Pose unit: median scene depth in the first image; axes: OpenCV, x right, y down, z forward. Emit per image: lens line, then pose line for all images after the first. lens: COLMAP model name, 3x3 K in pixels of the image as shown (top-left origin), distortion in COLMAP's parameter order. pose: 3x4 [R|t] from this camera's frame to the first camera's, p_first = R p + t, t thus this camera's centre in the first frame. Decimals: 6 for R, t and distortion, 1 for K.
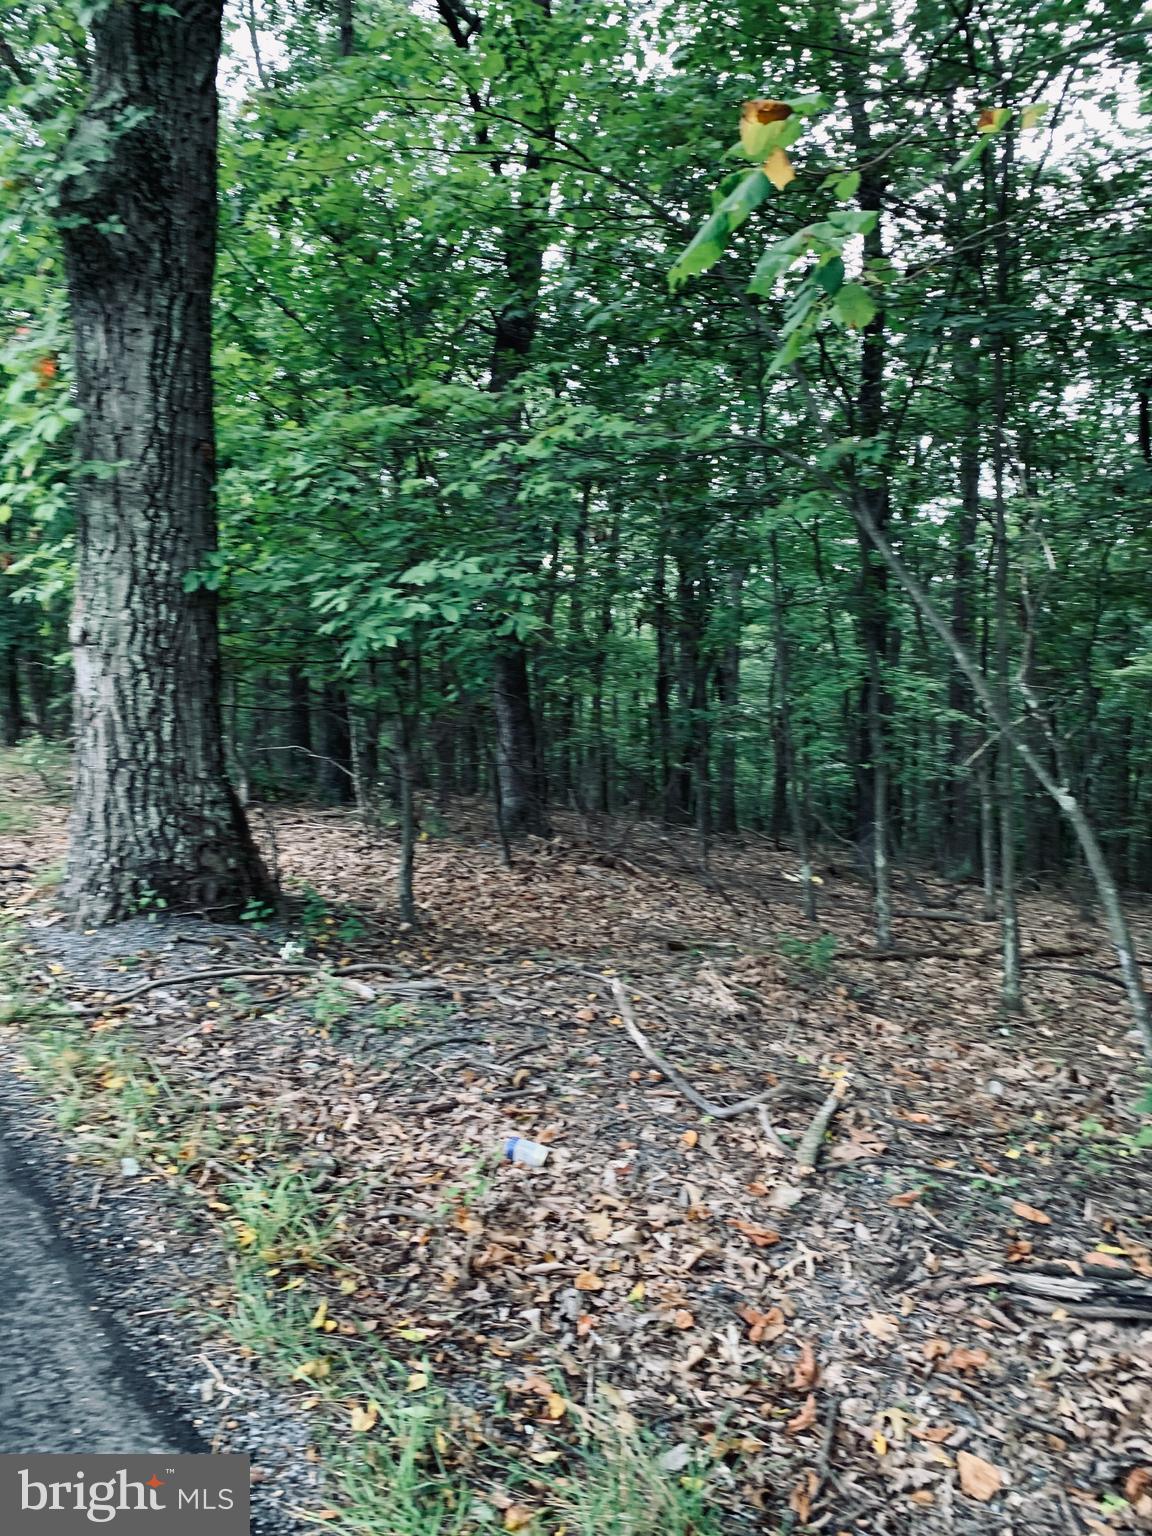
lens RADIAL K [[1156.6, 0, 557.4], [0, 1156.6, 744.8], [0, 0, 1]] dist [0.030029, -0.034046]
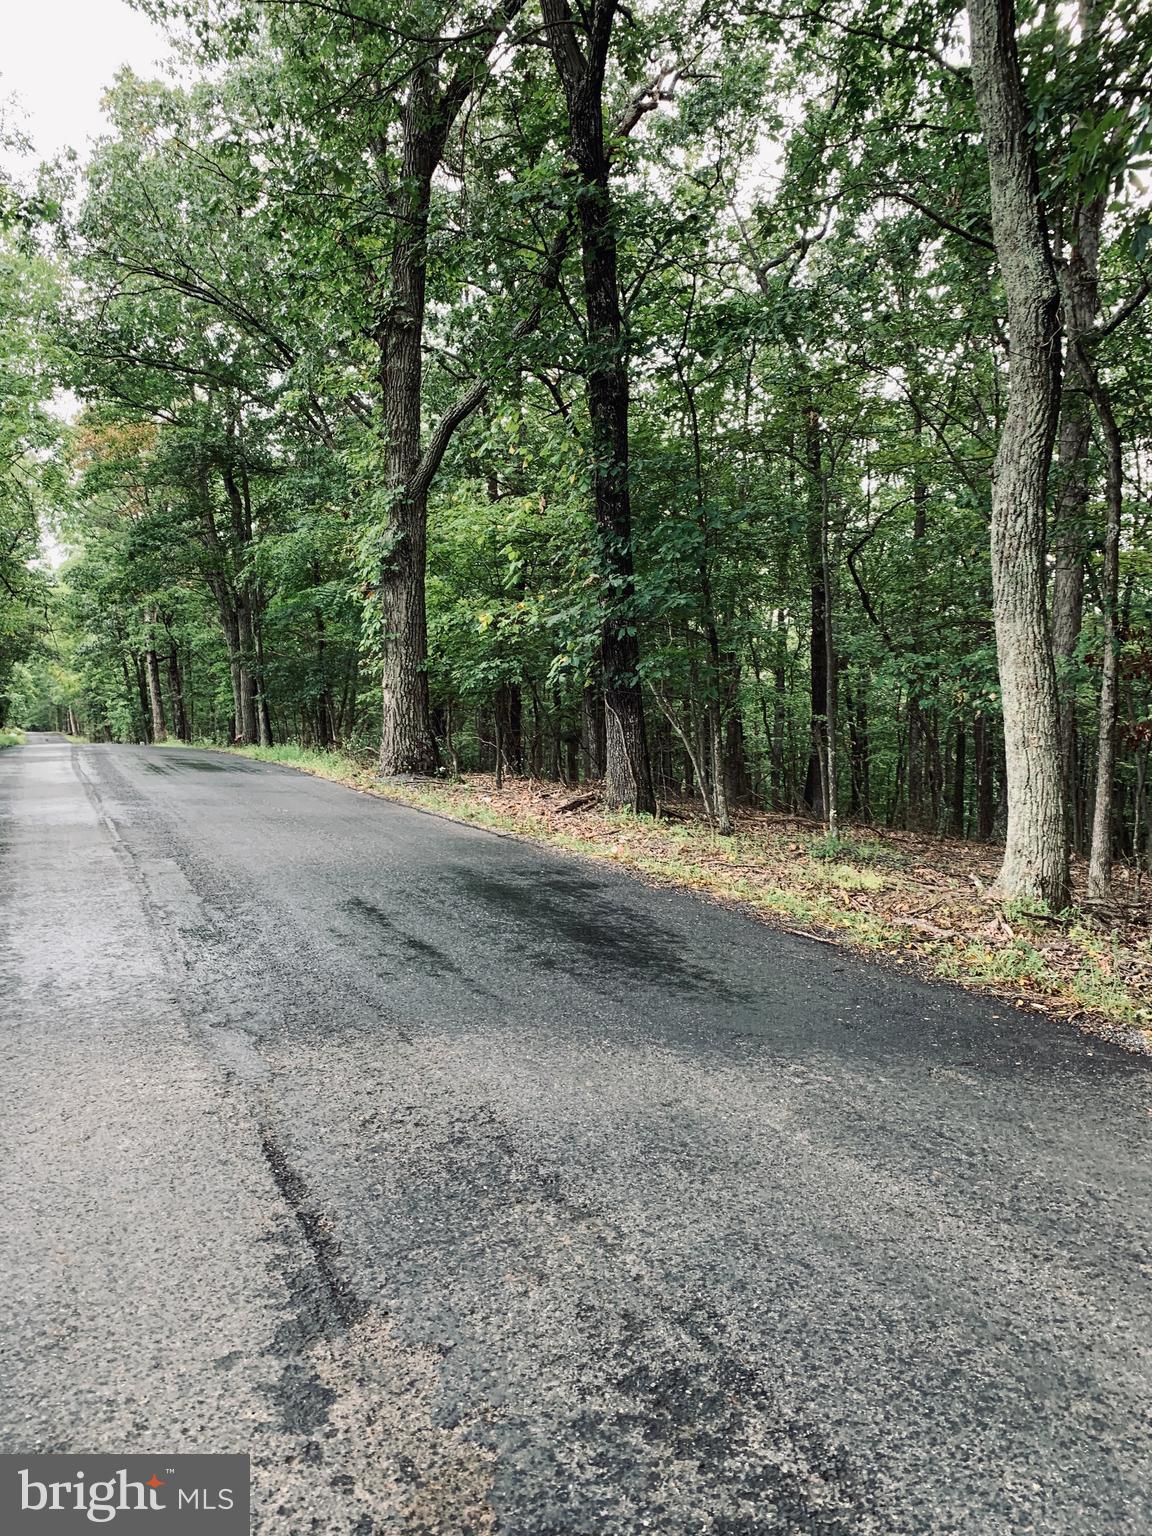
lens RADIAL K [[1156.6, 0, 579.7], [0, 1156.6, 763.2], [0, 0, 1]] dist [0.030029, -0.034046]
pose [[0.981526, -0.010120, -0.191063, 0.743448], [0.007265, 0.999851, -0.015638, 0.178008], [0.191193, 0.013961, 0.981453, -2.084107]]
